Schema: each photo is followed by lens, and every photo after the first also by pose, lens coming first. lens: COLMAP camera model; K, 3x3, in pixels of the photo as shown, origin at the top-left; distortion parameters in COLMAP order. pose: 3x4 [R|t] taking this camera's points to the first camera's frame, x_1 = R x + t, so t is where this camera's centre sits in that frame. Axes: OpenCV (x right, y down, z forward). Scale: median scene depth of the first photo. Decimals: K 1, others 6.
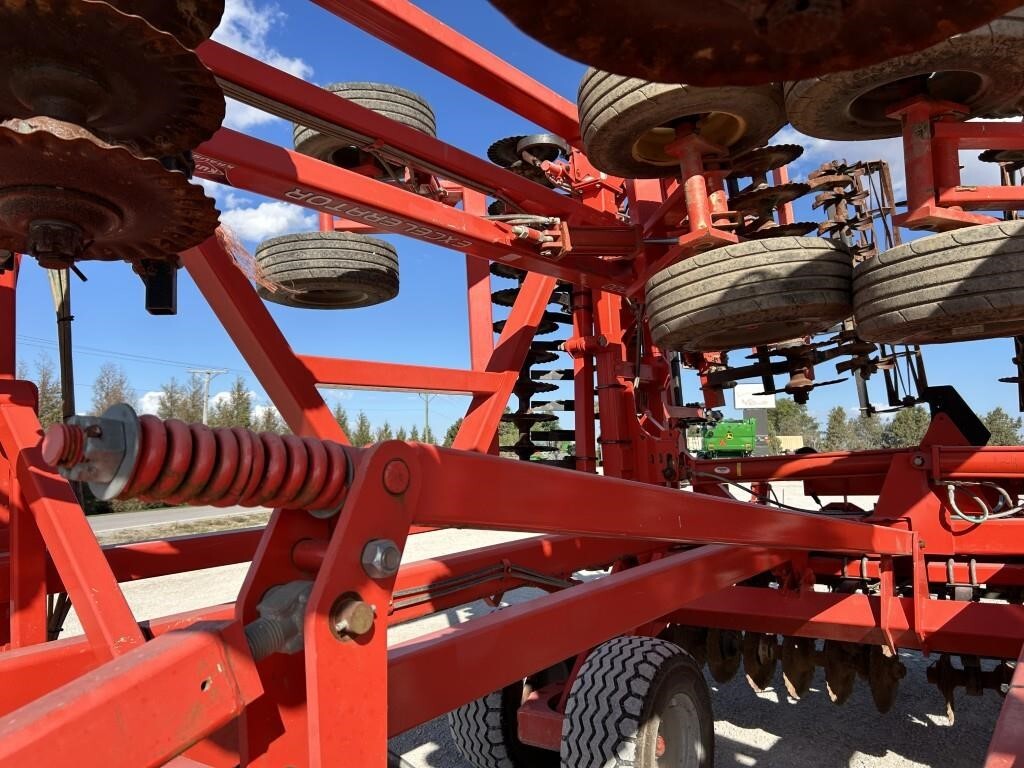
lens RADIAL K [[773.5, 0, 506.8], [0, 773.5, 383.7], [0, 0, 1]] dist [0.079316, -0.090105]
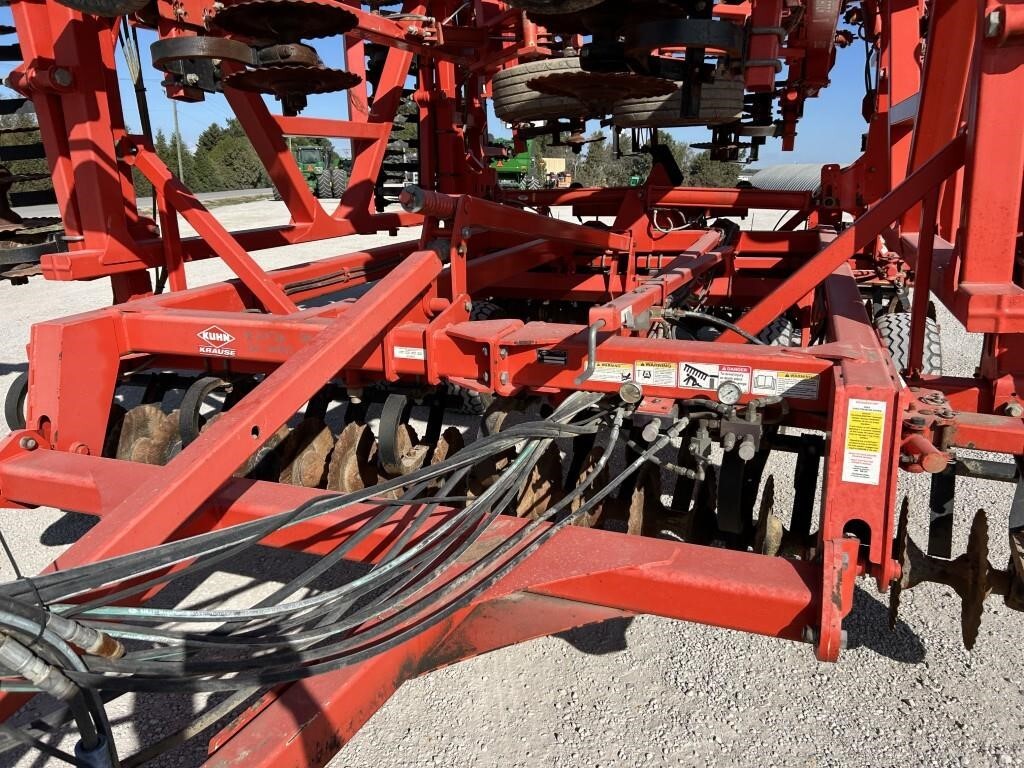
lens RADIAL K [[774.7, 0, 515.2], [0, 774.7, 381.0], [0, 0, 1]] dist [0.050745, -0.060455]
pose [[0.954683, -0.046080, 0.294034, -0.224773], [-0.058880, 0.939174, 0.338357, -0.072266], [-0.291741, -0.340336, 0.893901, -0.517744]]
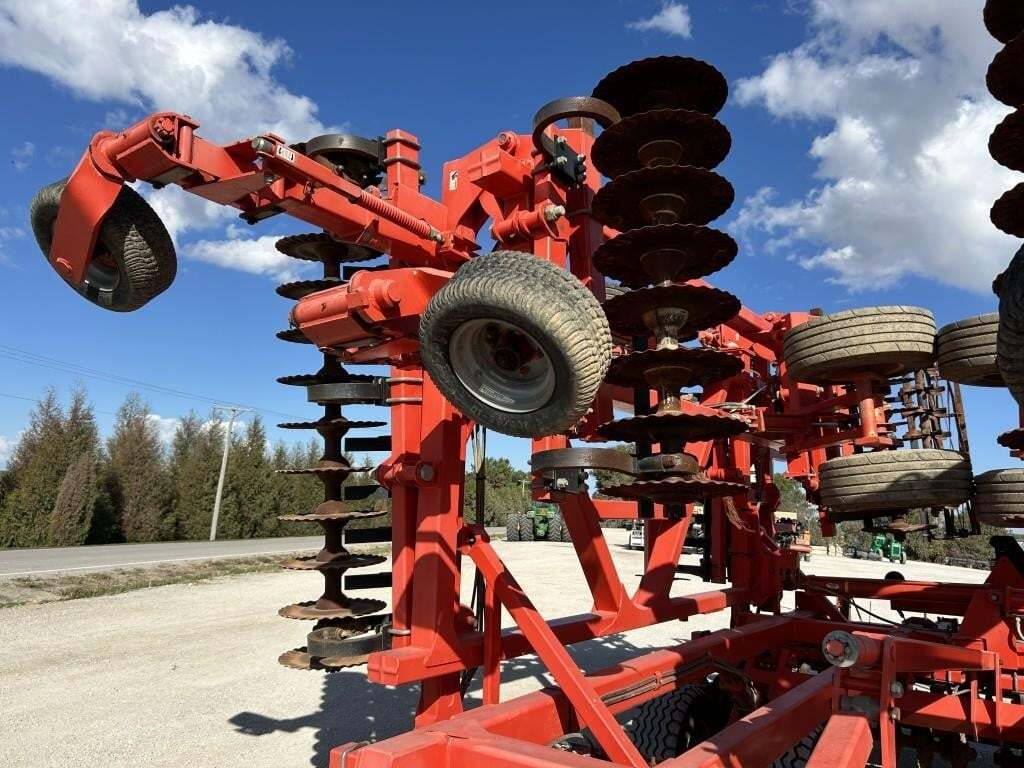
lens RADIAL K [[774.7, 0, 515.2], [0, 774.7, 381.0], [0, 0, 1]] dist [0.050745, -0.060455]
pose [[0.996716, 0.080014, 0.012420, -0.350509], [-0.078959, 0.994422, -0.069934, -0.114128], [-0.017947, 0.068723, 0.997474, -0.363492]]
